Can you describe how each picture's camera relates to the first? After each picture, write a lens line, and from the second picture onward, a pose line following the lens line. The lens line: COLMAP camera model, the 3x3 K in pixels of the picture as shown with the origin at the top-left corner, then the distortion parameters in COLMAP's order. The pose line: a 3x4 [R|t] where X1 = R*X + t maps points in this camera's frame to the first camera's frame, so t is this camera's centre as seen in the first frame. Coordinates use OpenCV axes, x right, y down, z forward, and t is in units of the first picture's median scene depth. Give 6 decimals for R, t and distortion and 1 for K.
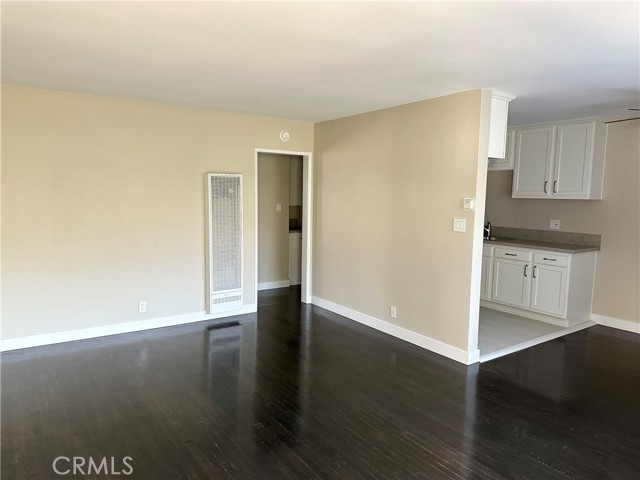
lens RADIAL K [[454.0, 0, 319.8], [0, 454.0, 239.2], [0, 0, 1]] dist [0.038650, -0.011257]
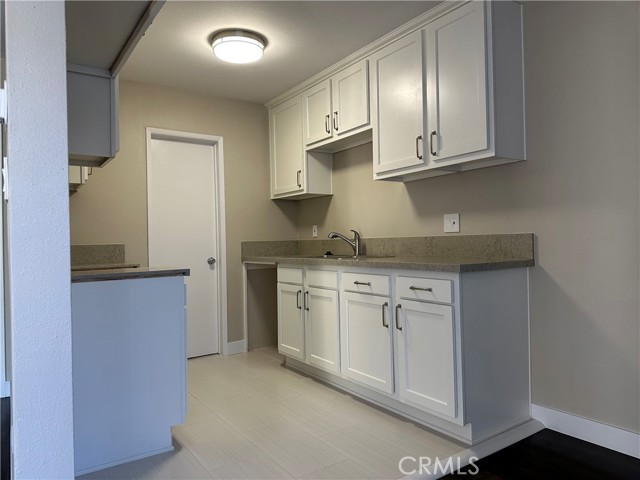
lens RADIAL K [[454.0, 0, 318.8], [0, 454.0, 239.7], [0, 0, 1]] dist [0.038650, -0.011257]
pose [[0.998937, -0.039002, -0.024581, 0.394667], [0.035788, 0.992150, -0.119826, 0.044772], [0.029061, 0.118819, 0.992491, 0.512875]]
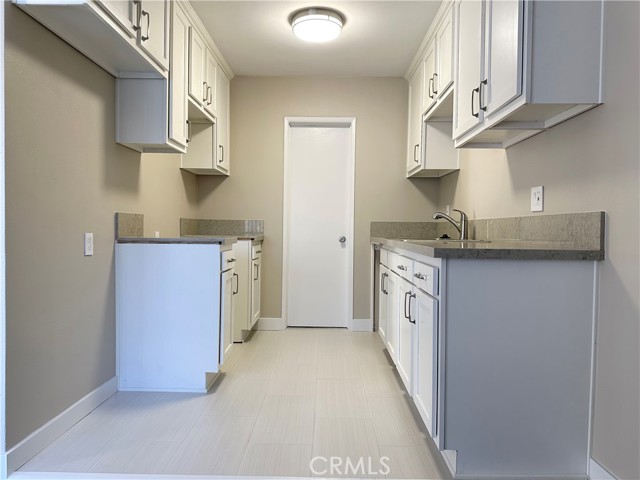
lens RADIAL K [[454.0, 0, 318.2], [0, 454.0, 240.8], [0, 0, 1]] dist [0.038650, -0.011257]
pose [[0.794950, 0.007238, -0.606632, 0.634337], [-0.066807, 0.994892, -0.075676, 0.047143], [0.602986, 0.100686, 0.791373, 0.615226]]
